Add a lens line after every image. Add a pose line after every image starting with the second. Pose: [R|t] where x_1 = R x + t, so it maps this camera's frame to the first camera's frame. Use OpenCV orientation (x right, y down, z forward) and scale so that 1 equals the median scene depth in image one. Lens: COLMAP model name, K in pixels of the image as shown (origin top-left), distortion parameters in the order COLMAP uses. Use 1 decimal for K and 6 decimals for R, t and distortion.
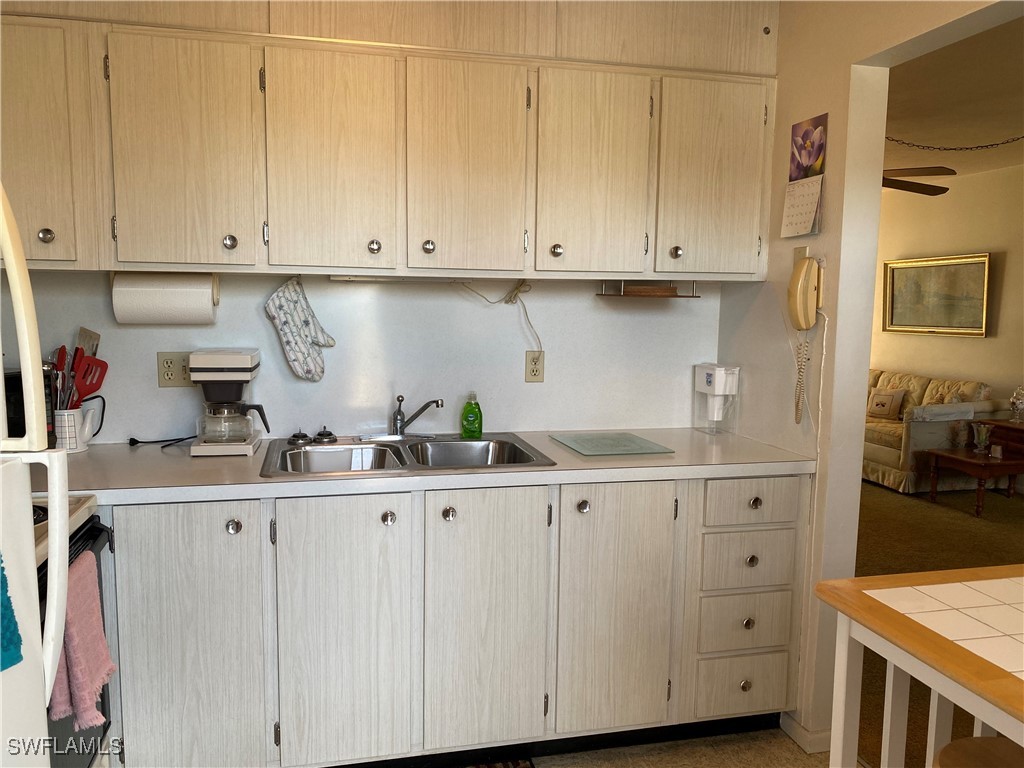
lens RADIAL K [[785.1, 0, 513.7], [0, 785.1, 386.1], [0, 0, 1]] dist [0.020245, -0.036101]
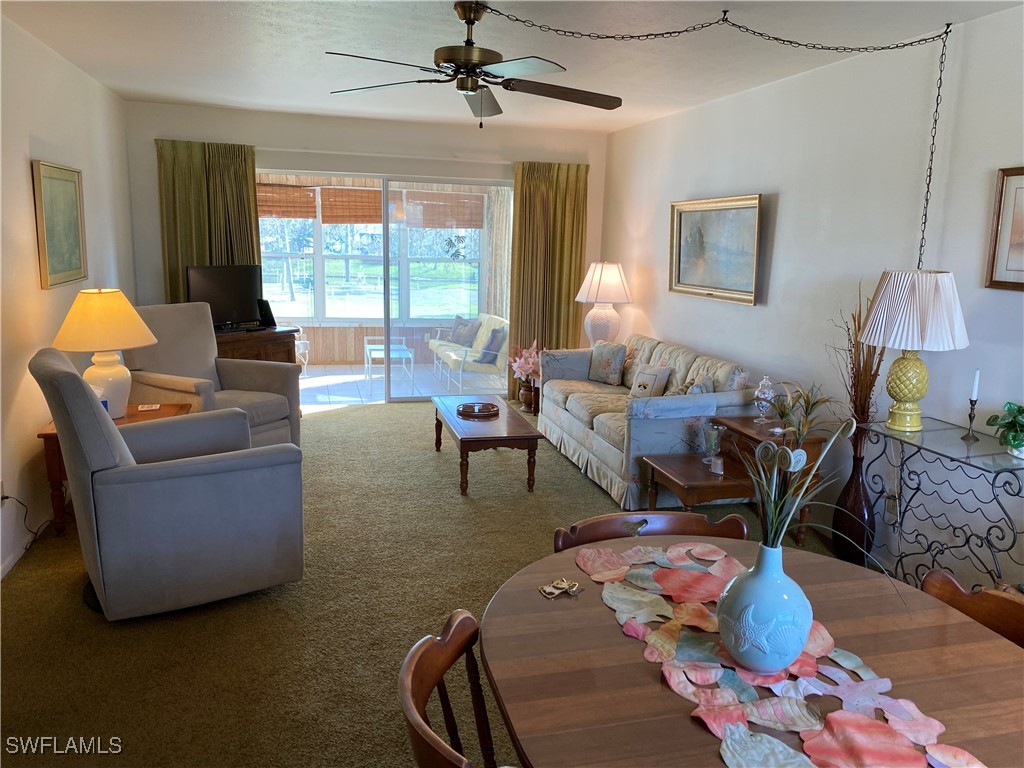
lens RADIAL K [[785.1, 0, 516.6], [0, 785.1, 390.6], [0, 0, 1]] dist [0.020245, -0.036101]
pose [[0.999674, 0.008276, 0.024174, 0.356096], [-0.010424, 0.995876, 0.090119, -0.046899], [-0.023329, -0.090341, 0.995638, 0.235443]]
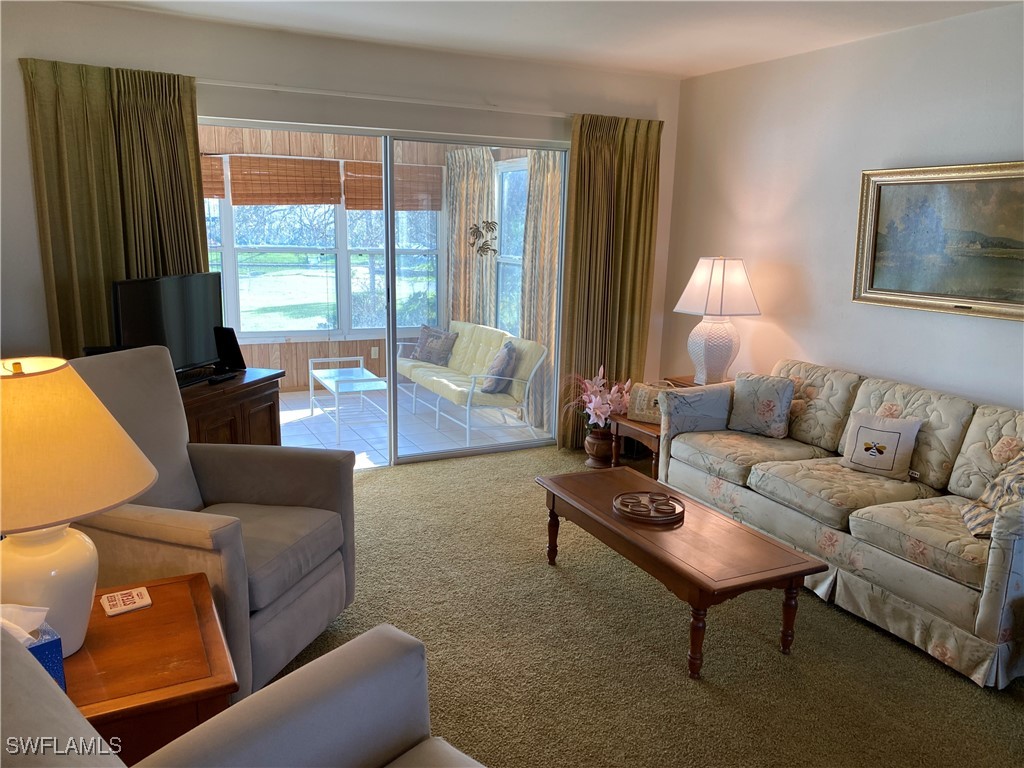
lens RADIAL K [[785.1, 0, 502.8], [0, 785.1, 392.6], [0, 0, 1]] dist [0.020245, -0.036101]
pose [[0.975914, -0.040893, 0.214287, 0.126168], [0.016353, 0.993224, 0.115064, -0.087476], [-0.217540, -0.108788, 0.969970, 0.612246]]
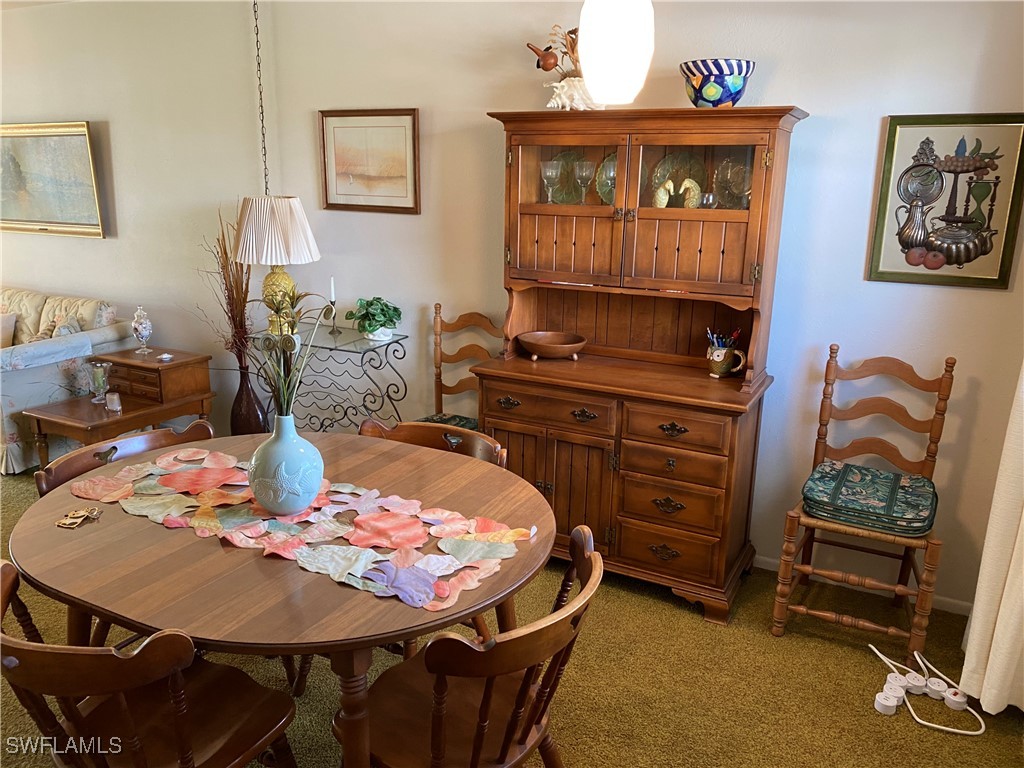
lens RADIAL K [[785.1, 0, 513.4], [0, 785.1, 400.2], [0, 0, 1]] dist [0.020245, -0.036101]
pose [[0.650110, -0.197867, 0.733625, 0.276352], [0.064235, 0.976354, 0.206412, -0.041695], [-0.757120, -0.087066, 0.647448, 0.205167]]
